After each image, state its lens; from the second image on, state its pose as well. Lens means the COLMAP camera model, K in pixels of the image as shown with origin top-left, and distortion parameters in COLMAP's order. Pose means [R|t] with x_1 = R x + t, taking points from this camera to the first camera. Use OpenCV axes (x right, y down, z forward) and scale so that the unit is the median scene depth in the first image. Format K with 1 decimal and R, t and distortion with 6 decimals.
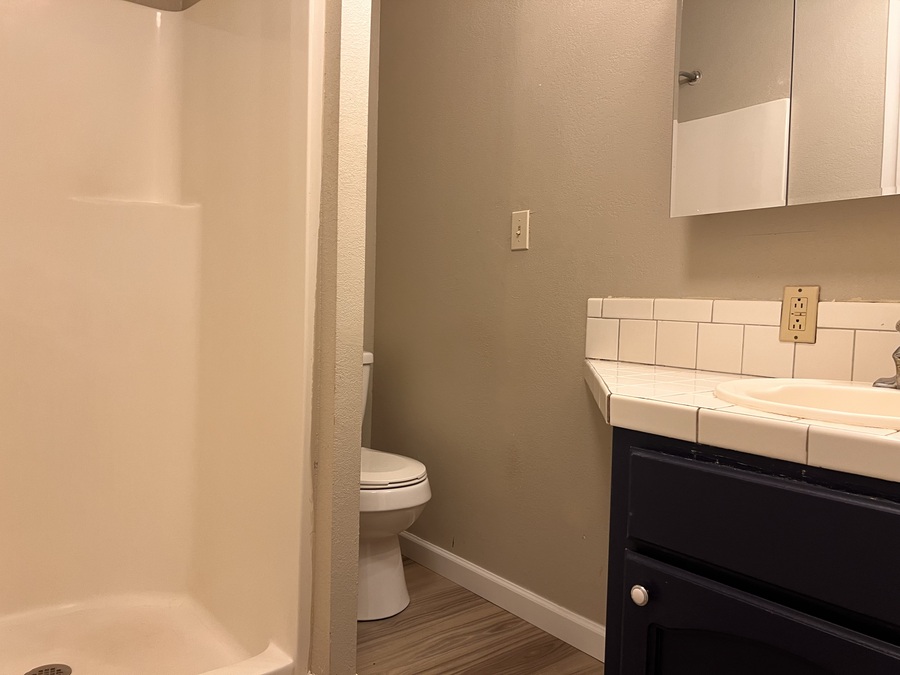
lens RADIAL K [[682.1, 0, 450.9], [0, 682.1, 338.8], [0, 0, 1]] dist [0.052555, -0.049222]
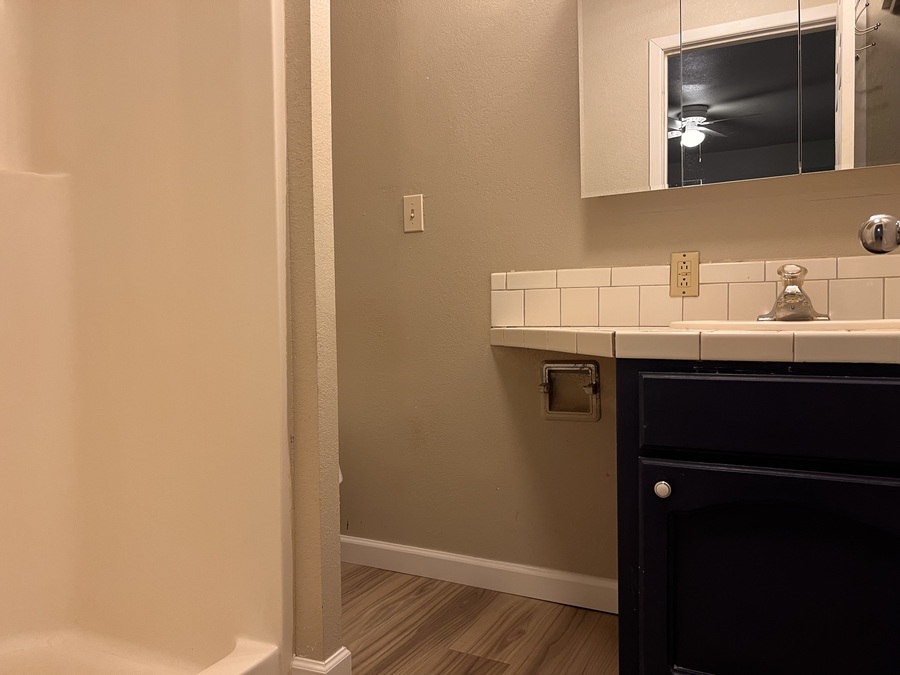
lens RADIAL K [[682.1, 0, 453.5], [0, 682.1, 339.1], [0, 0, 1]] dist [0.052555, -0.049222]
pose [[0.912659, -0.050391, 0.405603, -0.370313], [0.058555, 0.998254, -0.007737, 0.062730], [-0.404505, 0.030811, 0.914017, 0.015826]]
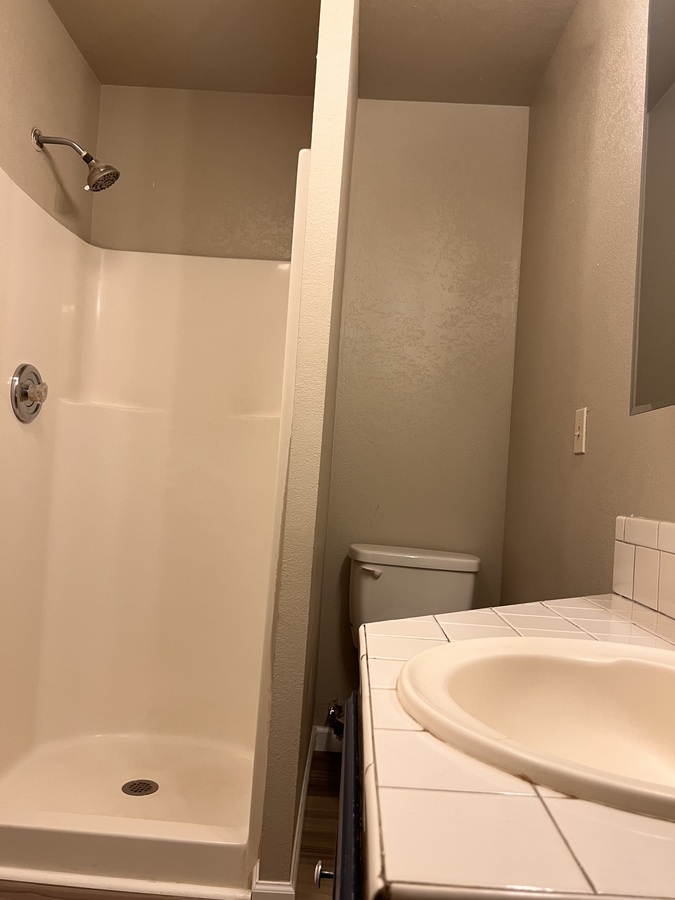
lens RADIAL K [[682.1, 0, 337.9], [0, 682.1, 447.4], [0, 0, 1]] dist [0.052555, -0.049222]
pose [[0.752930, -0.007746, -0.658055, 0.573903], [-0.077303, 0.991967, -0.100125, -0.039606], [0.653545, 0.126257, 0.746283, 0.222114]]
